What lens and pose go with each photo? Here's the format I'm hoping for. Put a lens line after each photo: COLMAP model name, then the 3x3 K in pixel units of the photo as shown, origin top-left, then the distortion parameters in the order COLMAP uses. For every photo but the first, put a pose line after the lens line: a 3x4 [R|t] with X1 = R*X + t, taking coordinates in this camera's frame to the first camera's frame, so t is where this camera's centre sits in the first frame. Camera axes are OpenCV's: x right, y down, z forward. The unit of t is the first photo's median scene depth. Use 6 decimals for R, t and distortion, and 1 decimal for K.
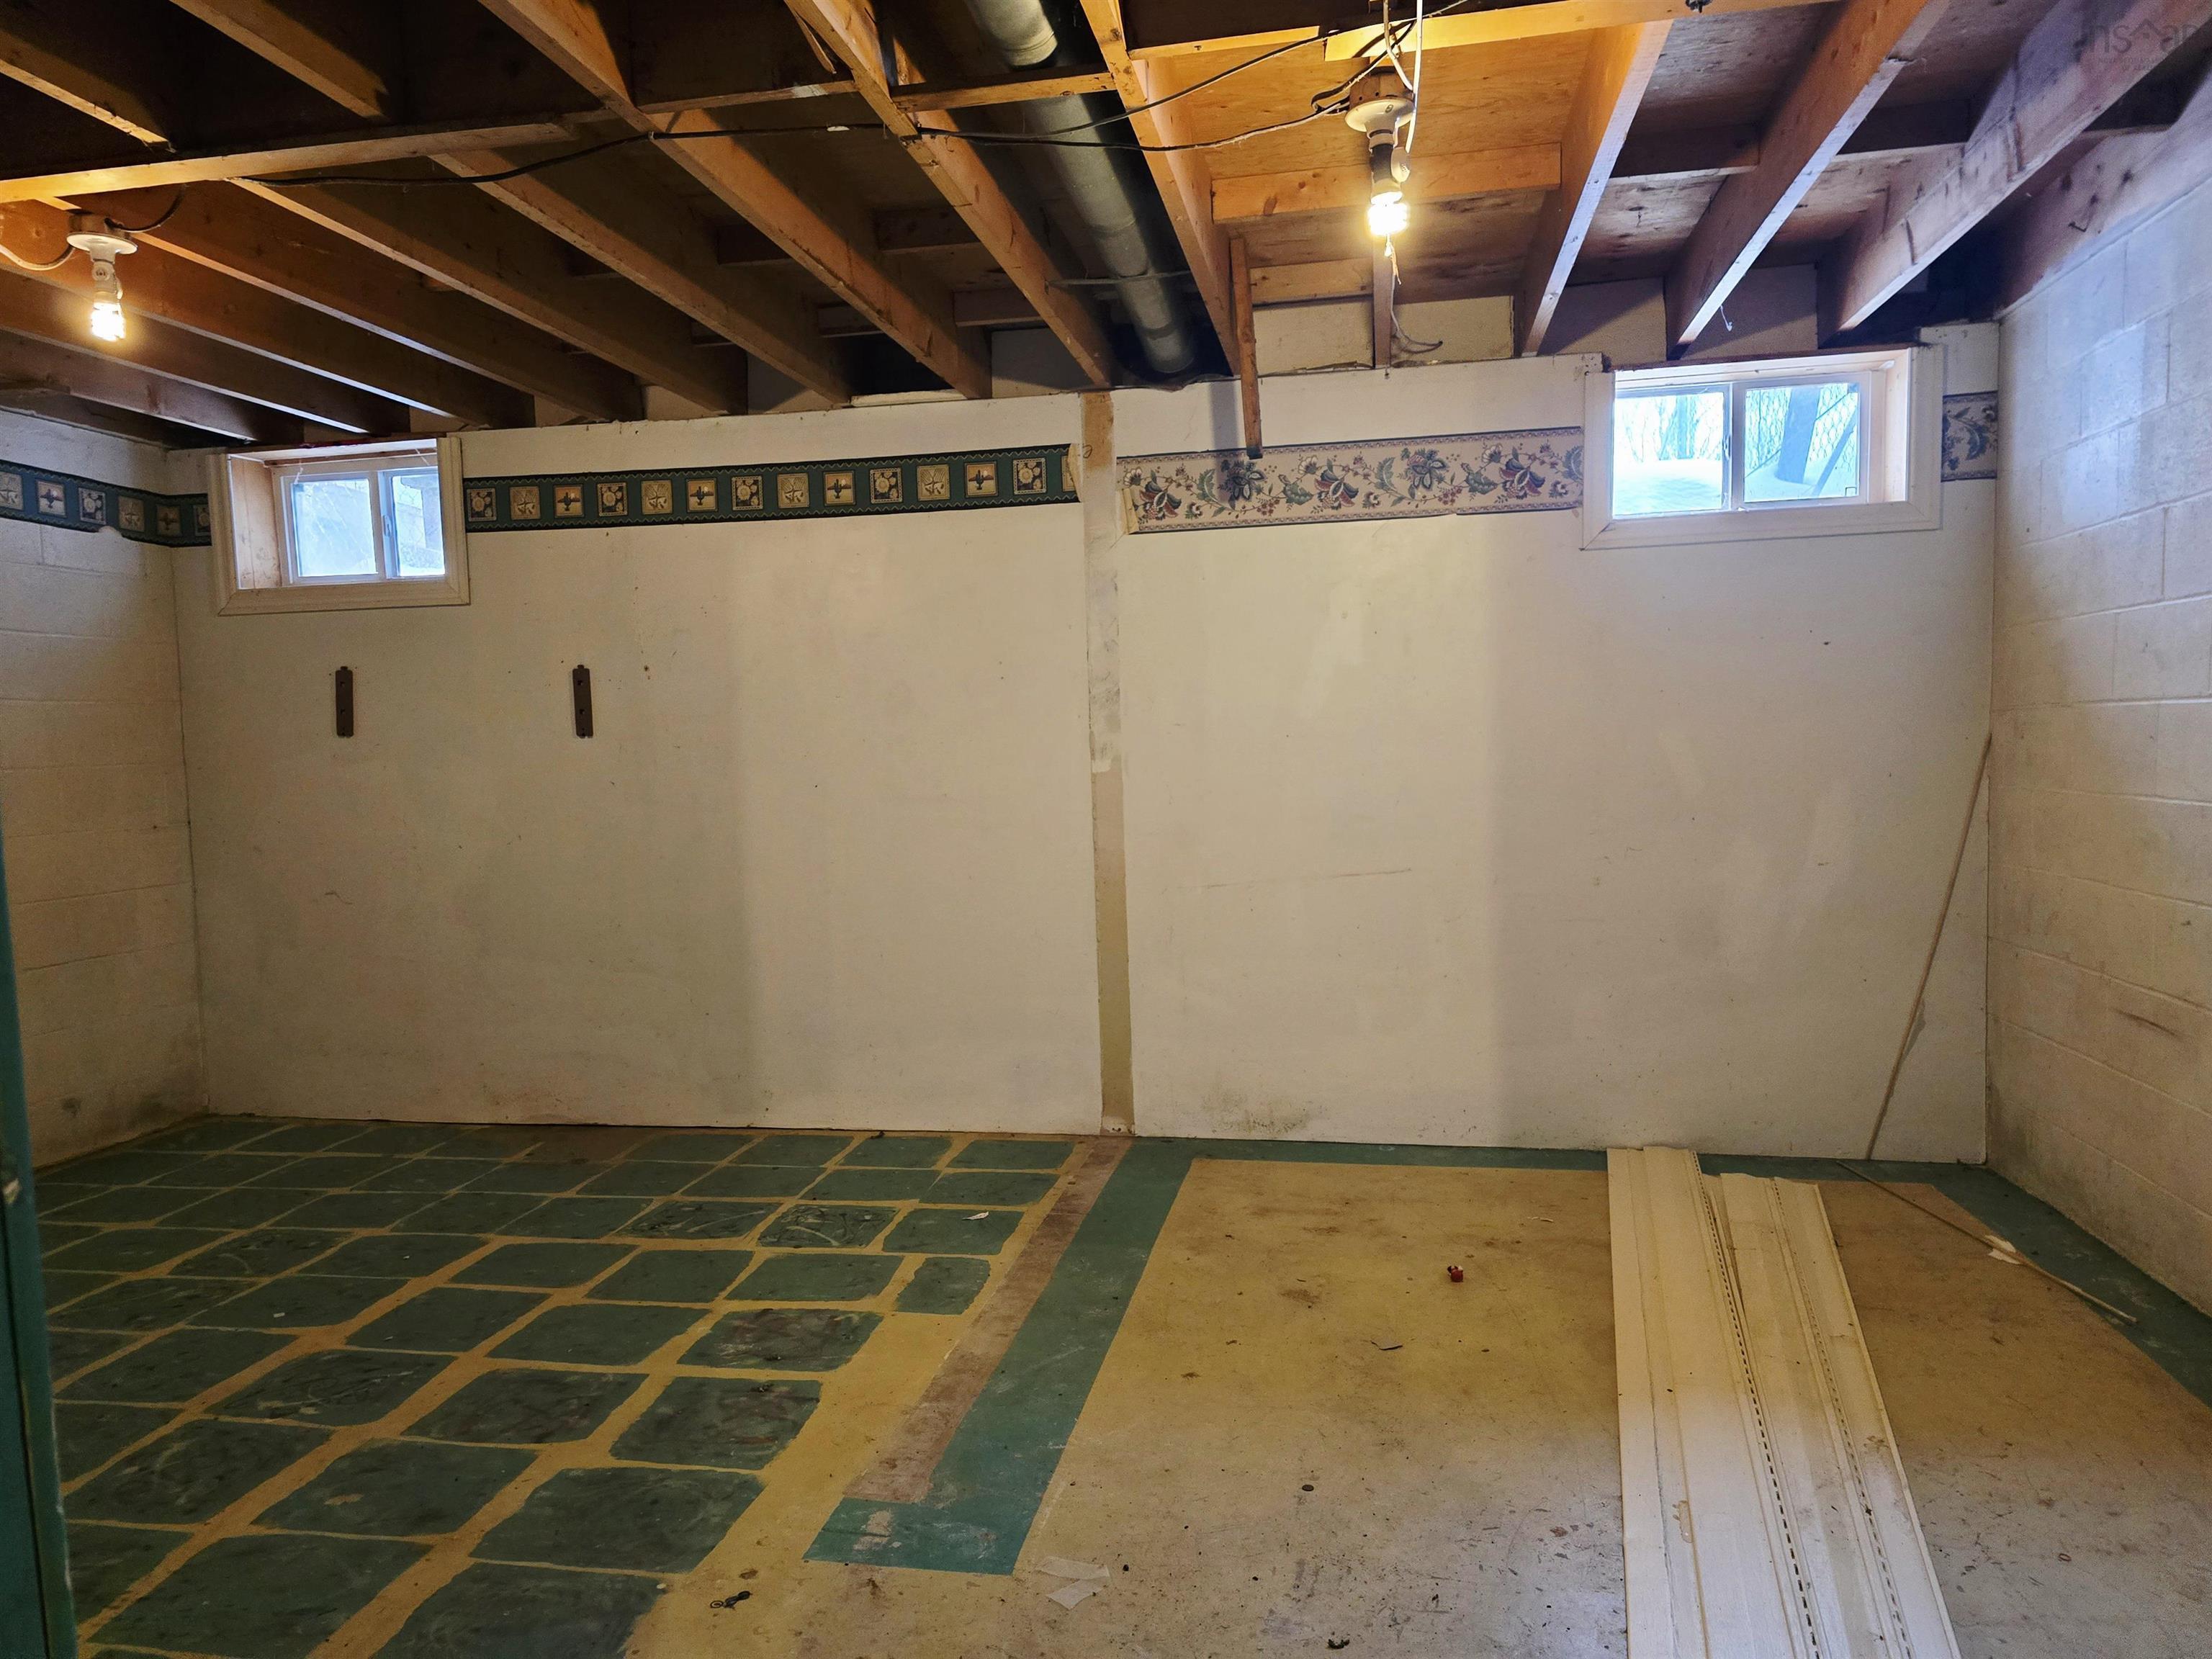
lens RADIAL K [[1496.3, 0, 1097.3], [0, 1496.3, 840.4], [0, 0, 1]] dist [0.042514, -0.026512]
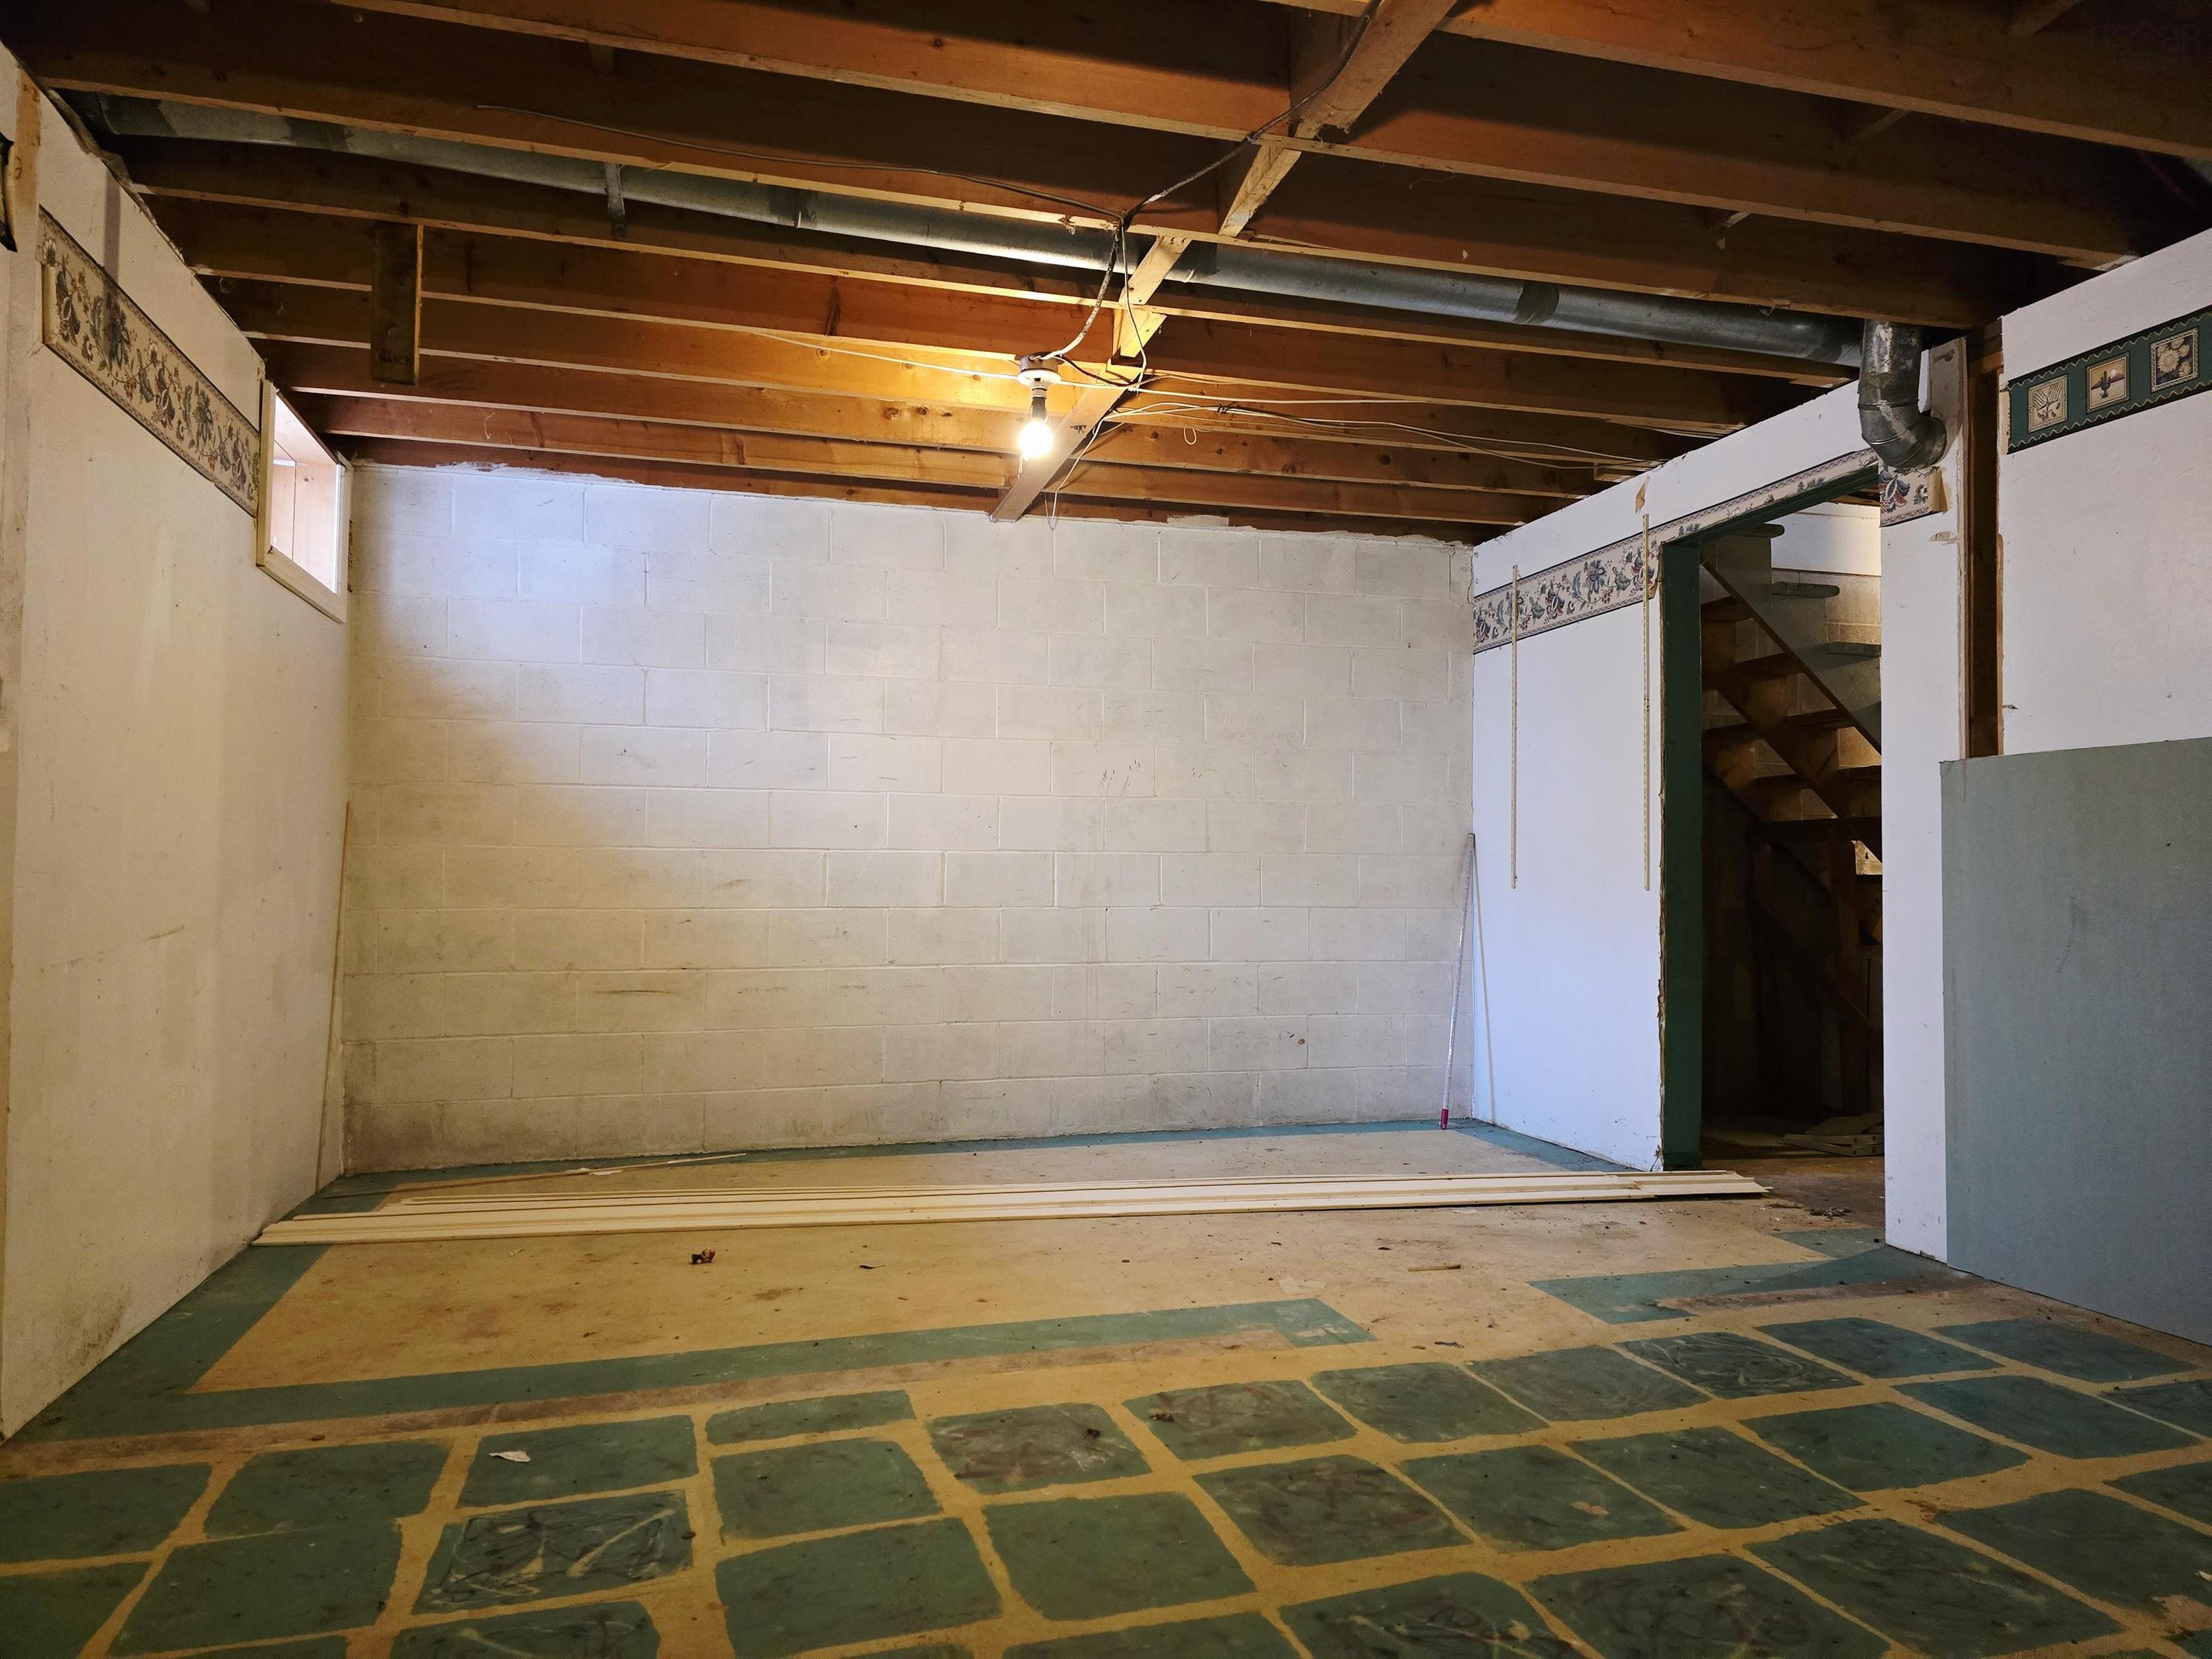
lens RADIAL K [[1496.3, 0, 1104.1], [0, 1496.3, 829.4], [0, 0, 1]] dist [0.042514, -0.026512]
pose [[-0.440034, 0.057641, 0.896129, -1.003388], [0.070763, 0.997060, -0.029386, 0.036474], [-0.895189, 0.050482, -0.442819, 1.373402]]
